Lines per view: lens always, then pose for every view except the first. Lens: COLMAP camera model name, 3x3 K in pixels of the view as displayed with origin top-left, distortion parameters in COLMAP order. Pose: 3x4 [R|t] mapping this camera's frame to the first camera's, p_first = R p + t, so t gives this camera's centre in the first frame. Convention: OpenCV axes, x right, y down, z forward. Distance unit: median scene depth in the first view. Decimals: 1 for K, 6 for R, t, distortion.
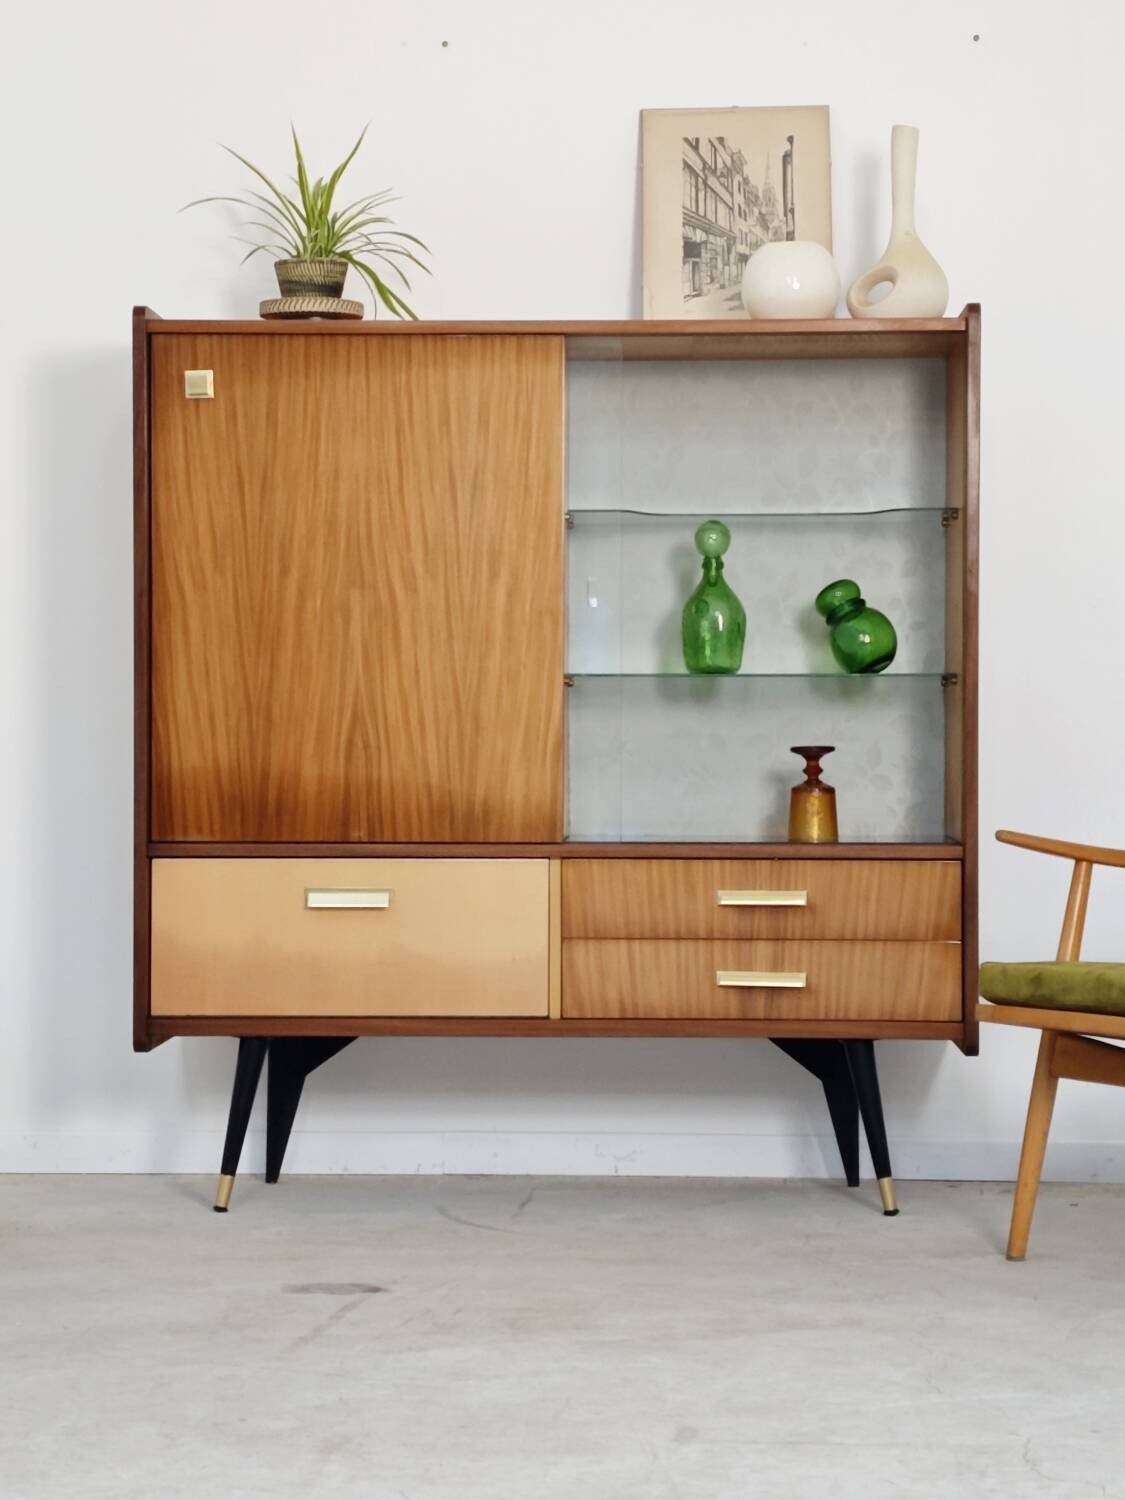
lens RADIAL K [[3481.1, 0, 551.9], [0, 3481.1, 731.3], [0, 0, 1]] dist [0.287304, -1.481556]
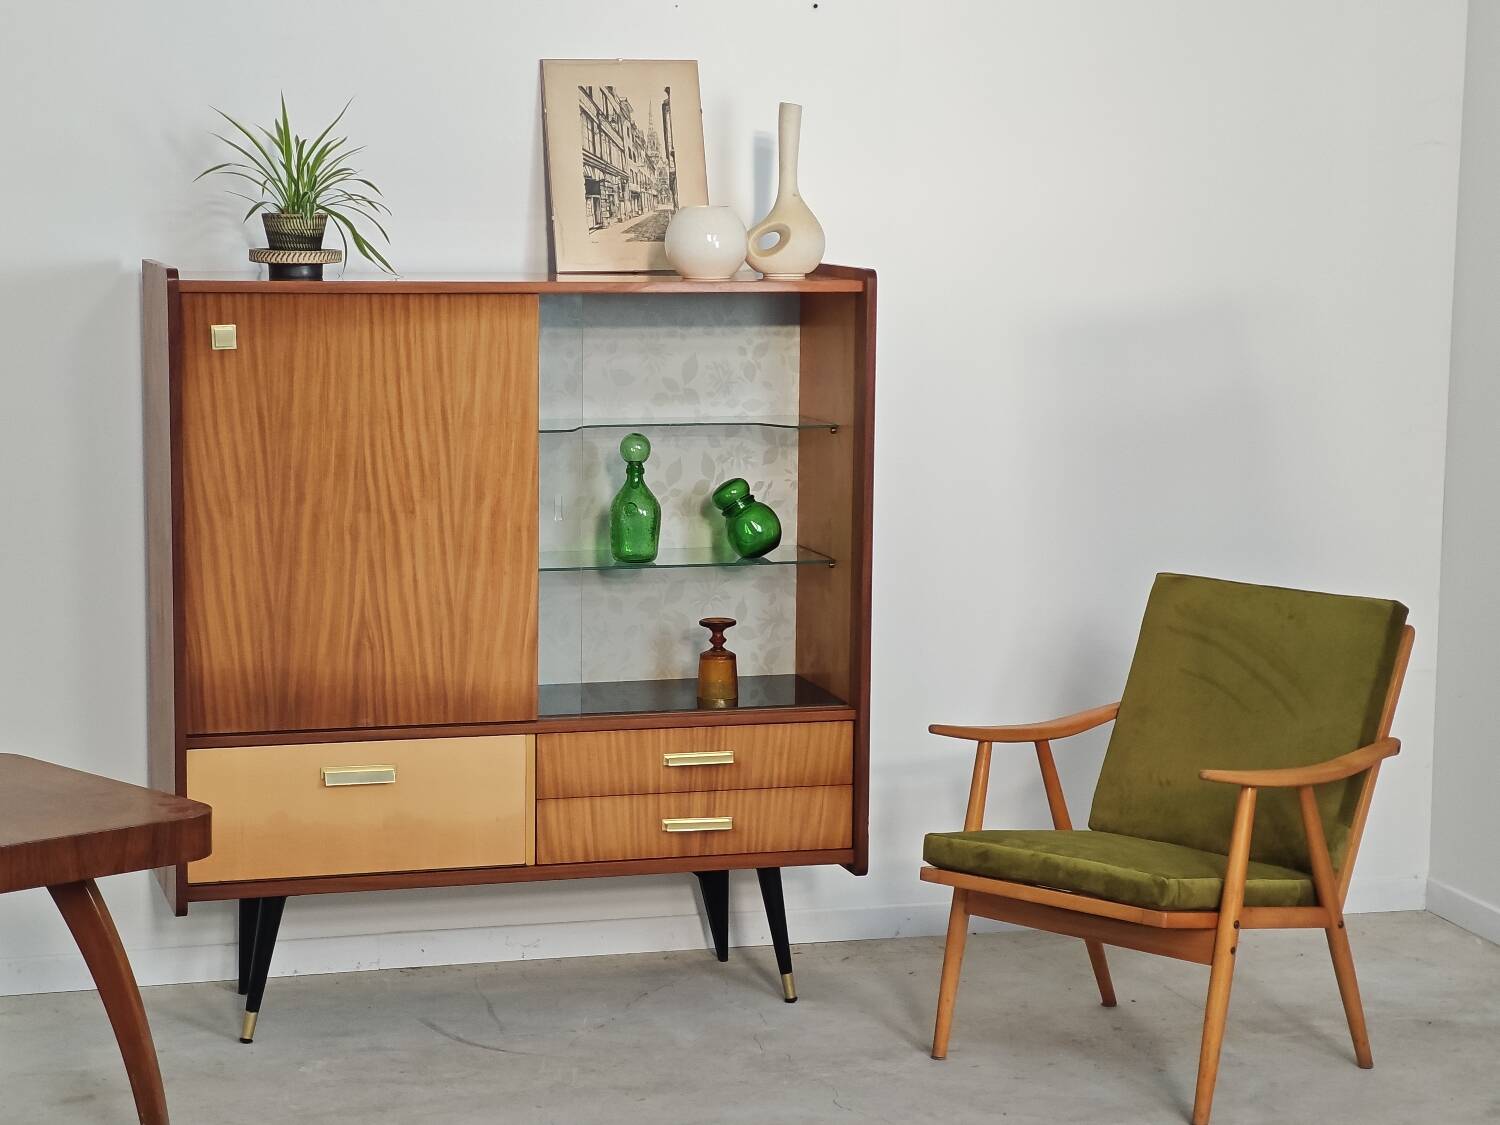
lens RADIAL K [[3245.2, 0, 750.0], [0, 3245.2, 562.5], [0, 0, 1]] dist [0.236515, -0.268175]
pose [[0.948992, -0.033132, 0.313554, -0.274005], [-0.008220, 0.991526, 0.129651, -0.165793], [-0.315192, -0.125615, 0.940678, -0.061712]]
